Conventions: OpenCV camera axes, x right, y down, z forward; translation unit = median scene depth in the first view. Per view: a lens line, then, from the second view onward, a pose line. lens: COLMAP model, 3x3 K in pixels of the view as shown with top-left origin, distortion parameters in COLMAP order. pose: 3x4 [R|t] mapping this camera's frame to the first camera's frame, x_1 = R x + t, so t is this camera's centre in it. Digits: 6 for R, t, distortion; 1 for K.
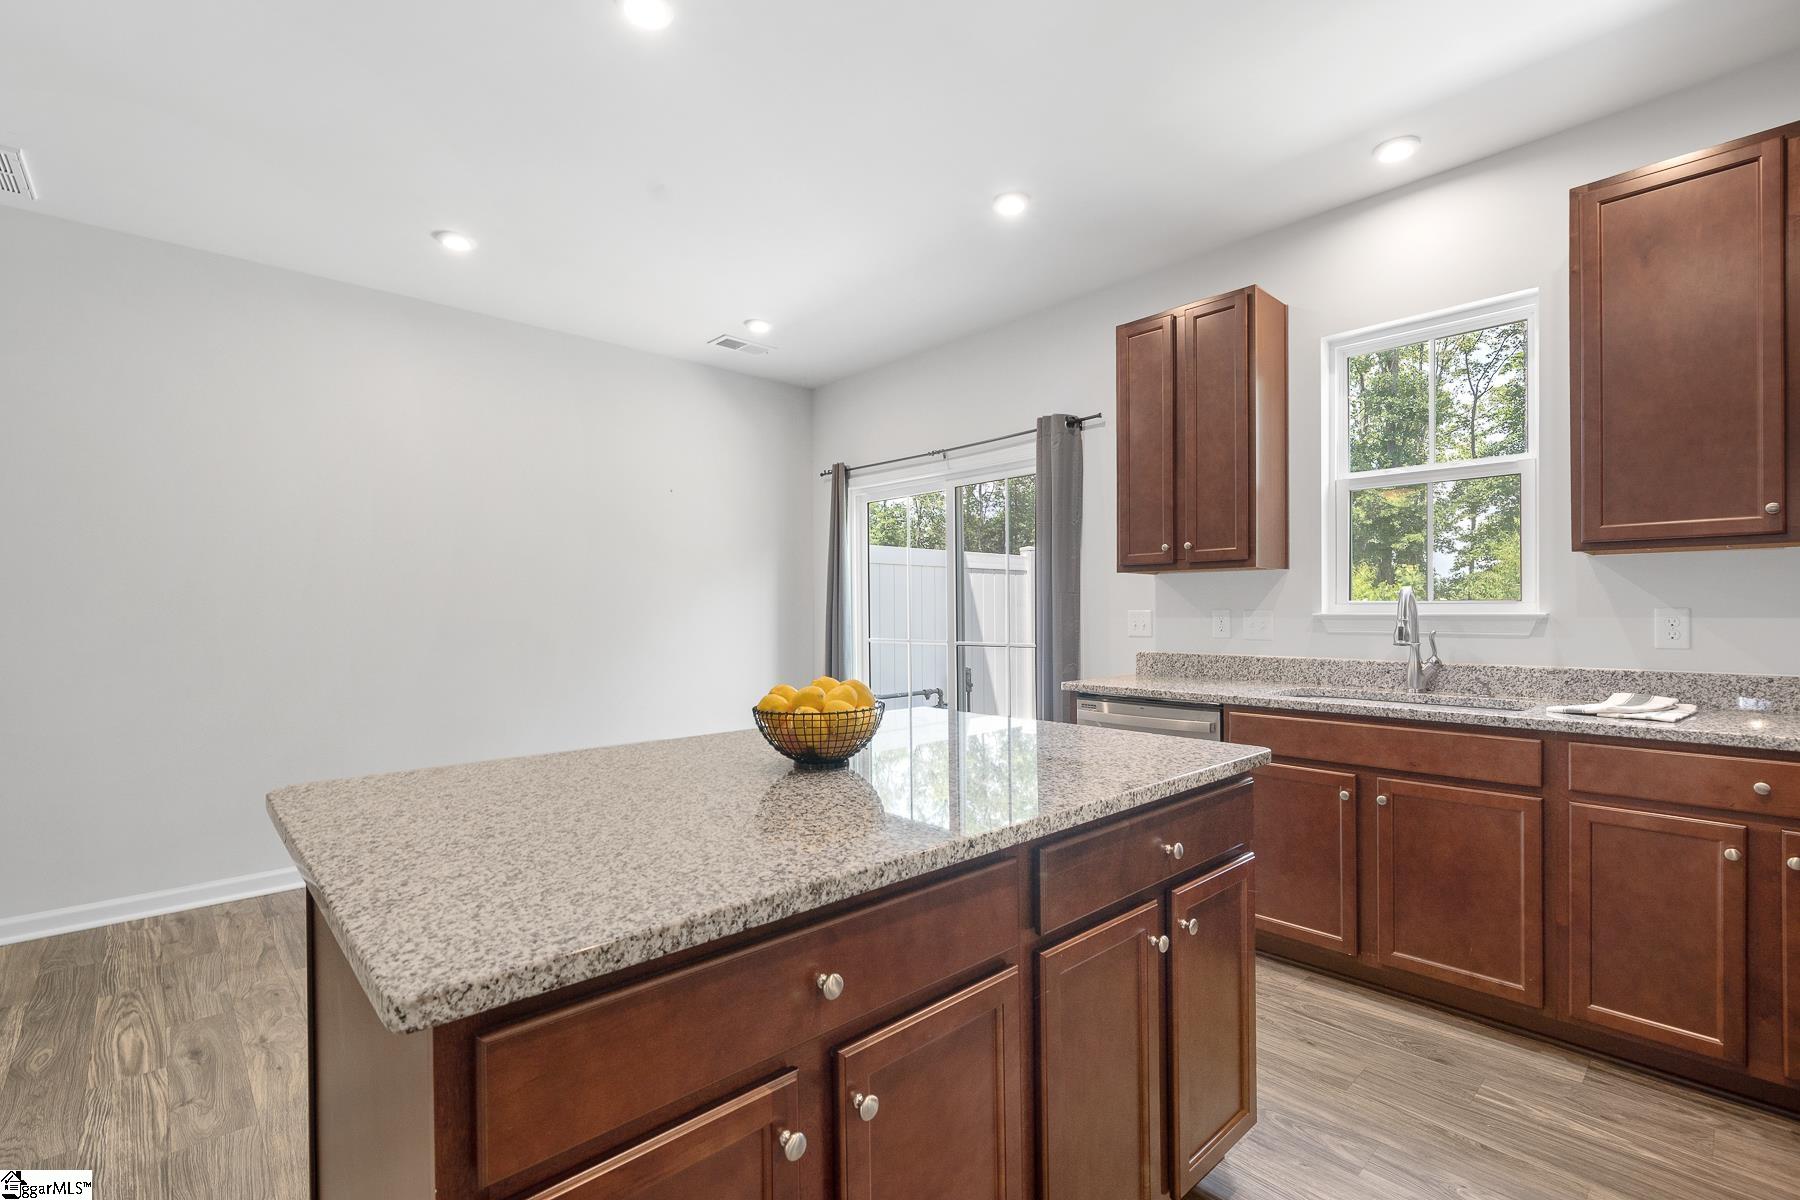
lens RADIAL K [[791.0, 0, 902.8], [0, 791.0, 608.7], [0, 0, 1]] dist [-0.000366, -0.000005]
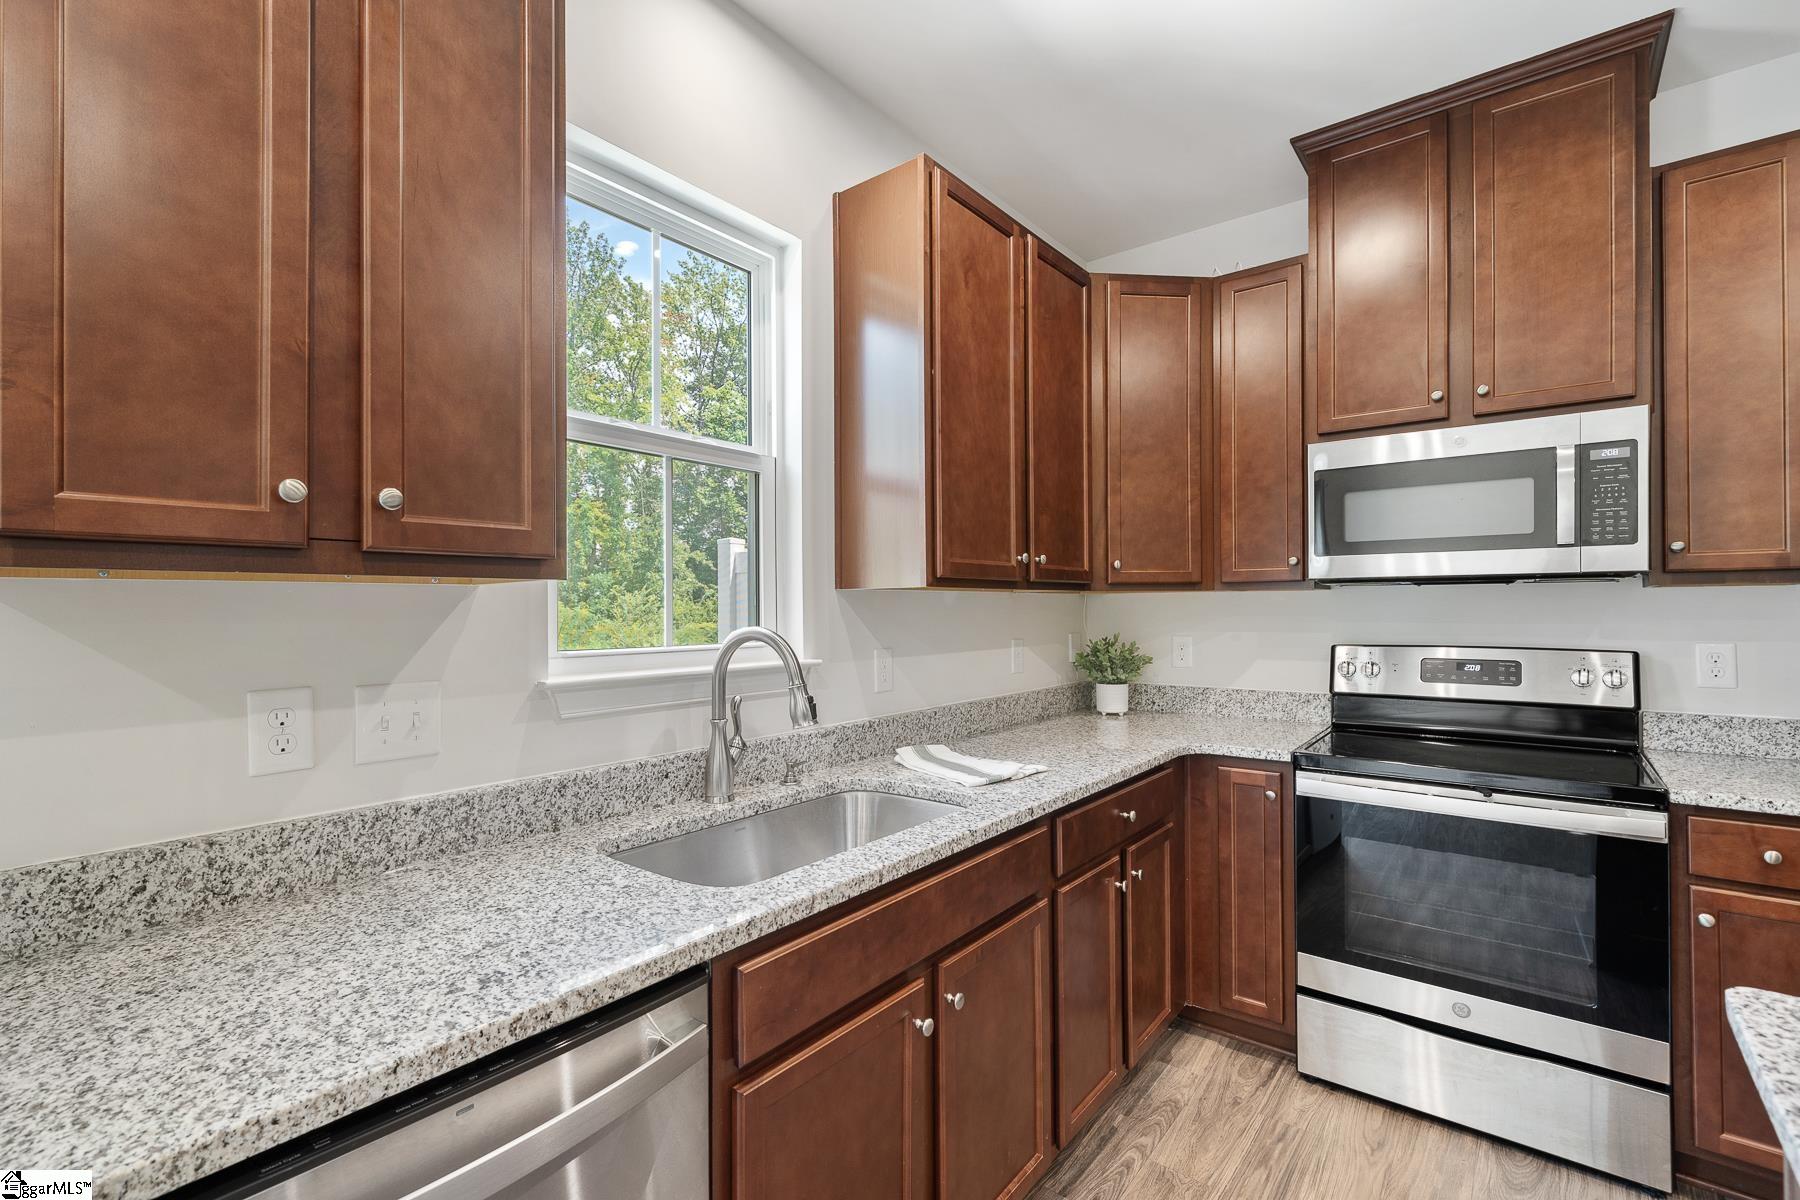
lens RADIAL K [[791.0, 0, 893.1], [0, 791.0, 599.4], [0, 0, 1]] dist [-0.000366, -0.000005]
pose [[-0.147130, 0.010908, 0.989057, 0.027584], [-0.000983, 0.999937, -0.011174, -0.042277], [-0.989117, -0.002616, -0.147110, 0.960004]]
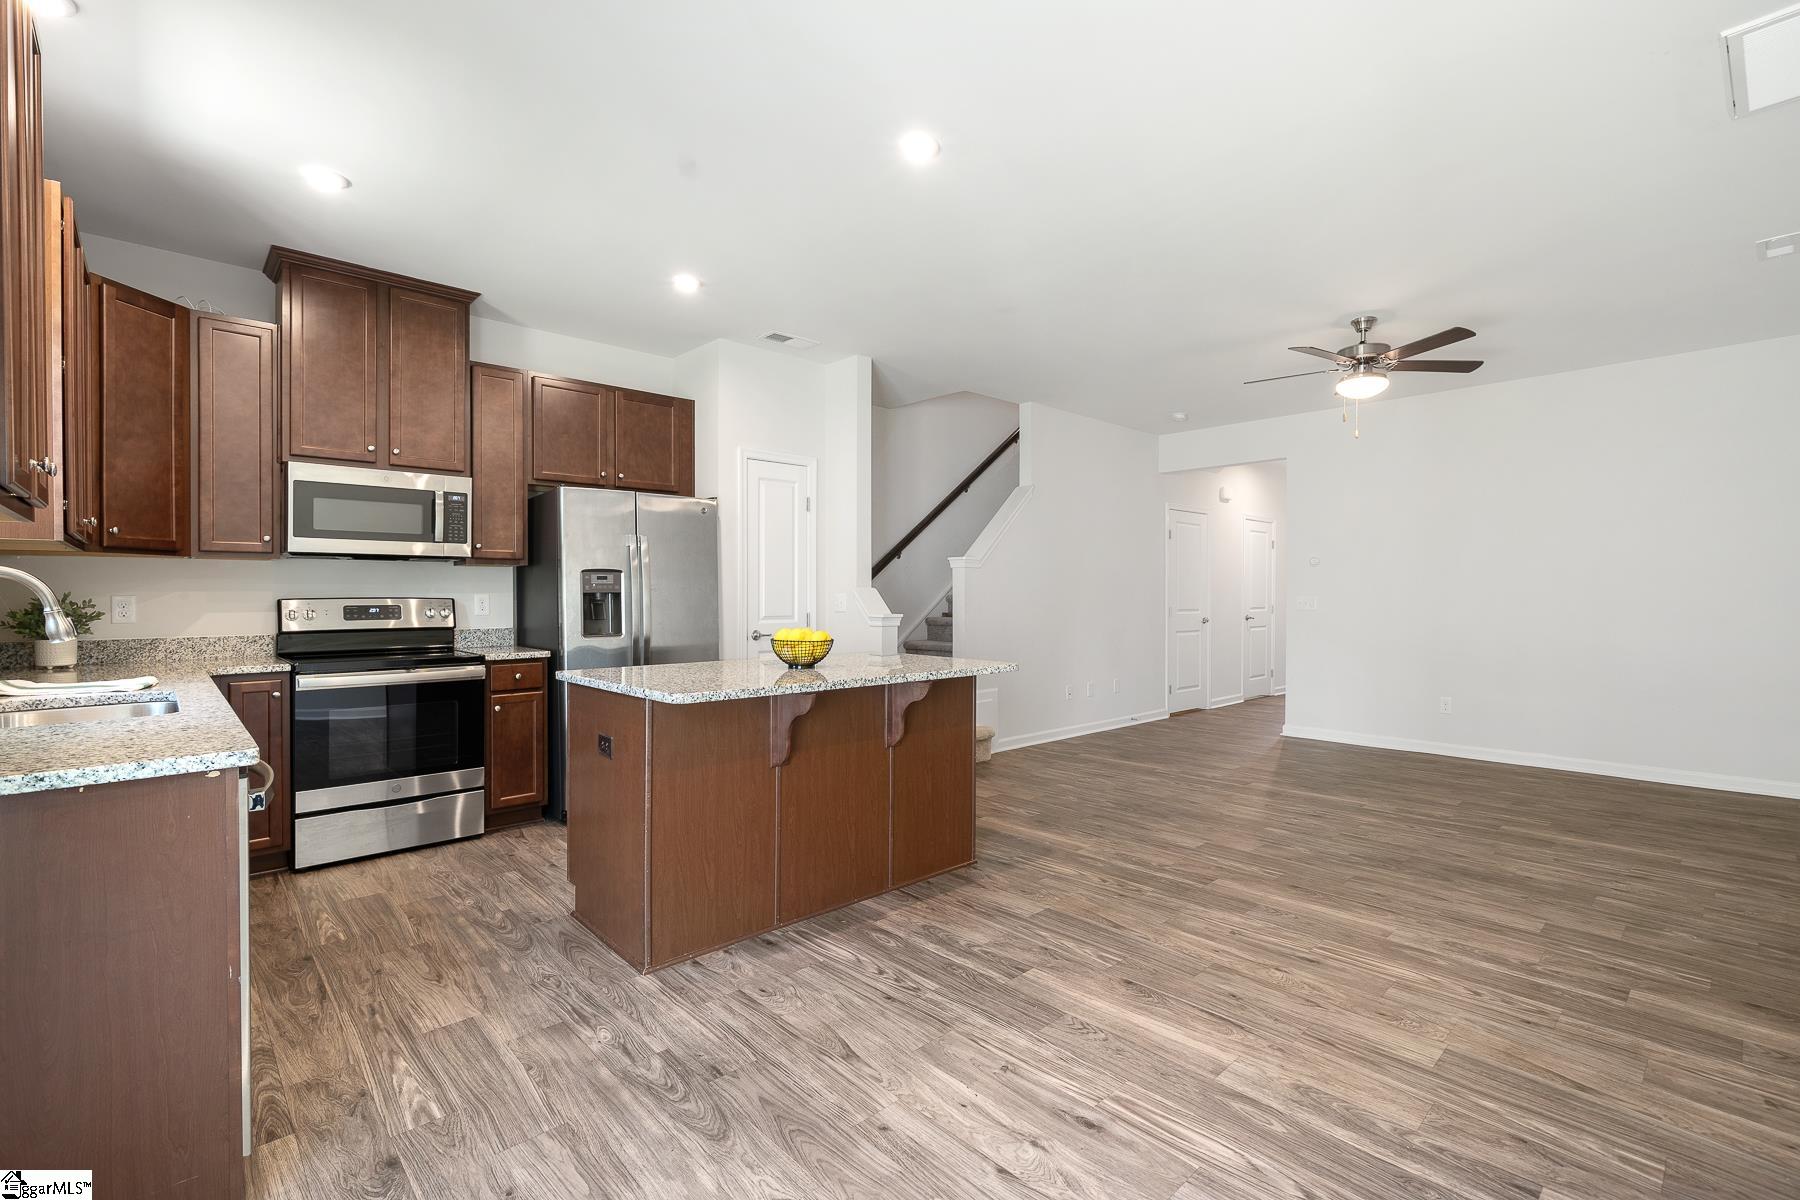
lens RADIAL K [[791.0, 0, 892.3], [0, 791.0, 598.1], [0, 0, 1]] dist [-0.000366, -0.000005]
pose [[-0.999782, -0.000984, 0.020877, -0.202828], [-0.000975, 0.999999, 0.000422, 0.000769], [-0.020877, 0.000402, -0.999782, 1.675834]]
